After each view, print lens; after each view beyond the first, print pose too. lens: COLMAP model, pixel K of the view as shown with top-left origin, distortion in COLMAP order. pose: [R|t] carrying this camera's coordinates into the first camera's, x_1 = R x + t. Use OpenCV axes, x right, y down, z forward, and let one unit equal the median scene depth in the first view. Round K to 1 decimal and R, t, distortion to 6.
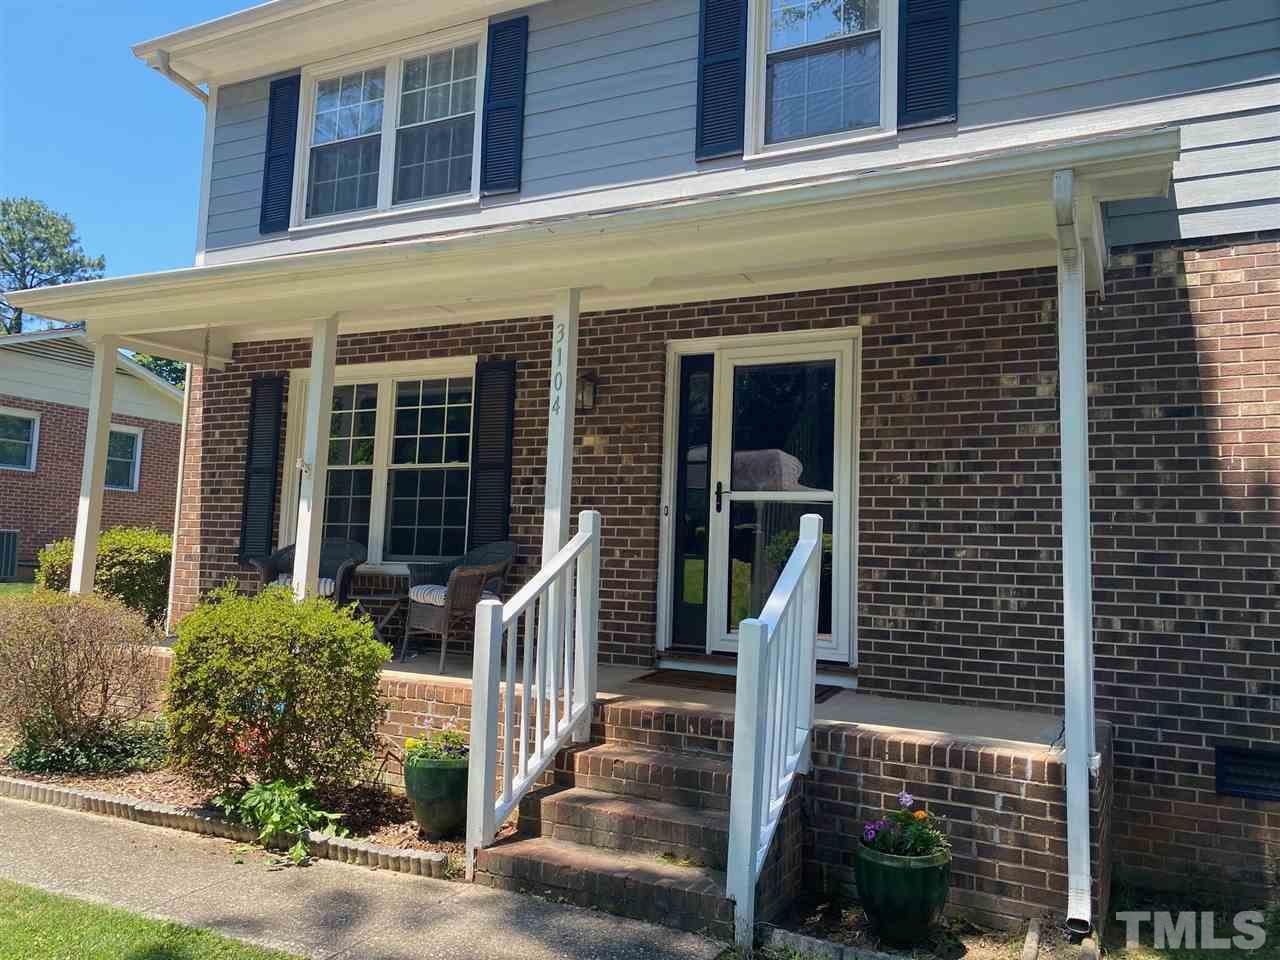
lens RADIAL K [[988.9, 0, 646.7], [0, 988.9, 466.7], [0, 0, 1]] dist [0.035303, -0.047724]
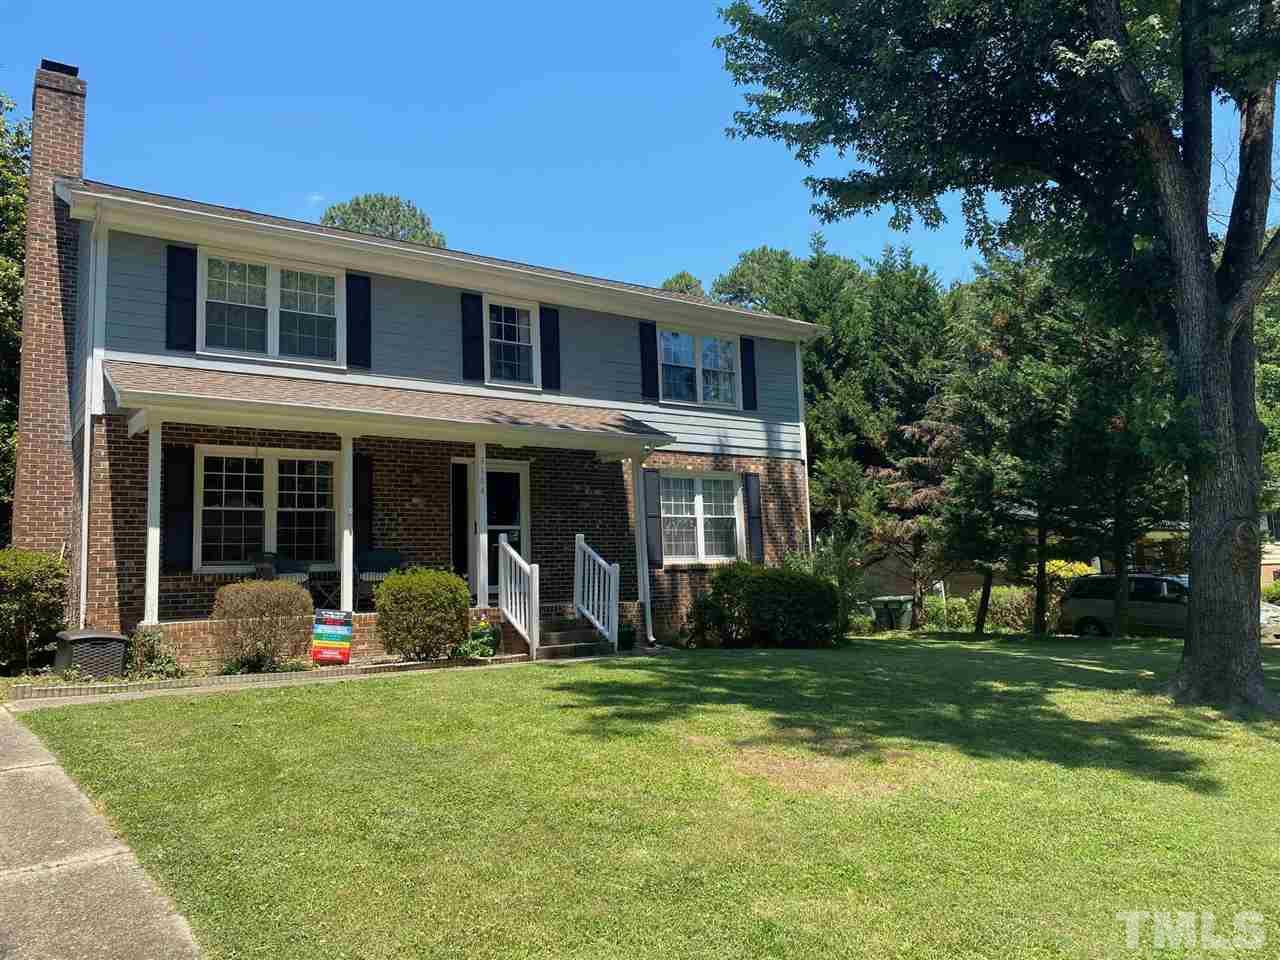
lens RADIAL K [[988.9, 0, 643.2], [0, 988.9, 472.0], [0, 0, 1]] dist [0.035303, -0.047724]
pose [[0.454958, 0.049854, 0.889116, -1.751945], [-0.035825, 0.998648, -0.037664, -0.026063], [-0.889792, -0.014717, 0.456129, -0.396189]]
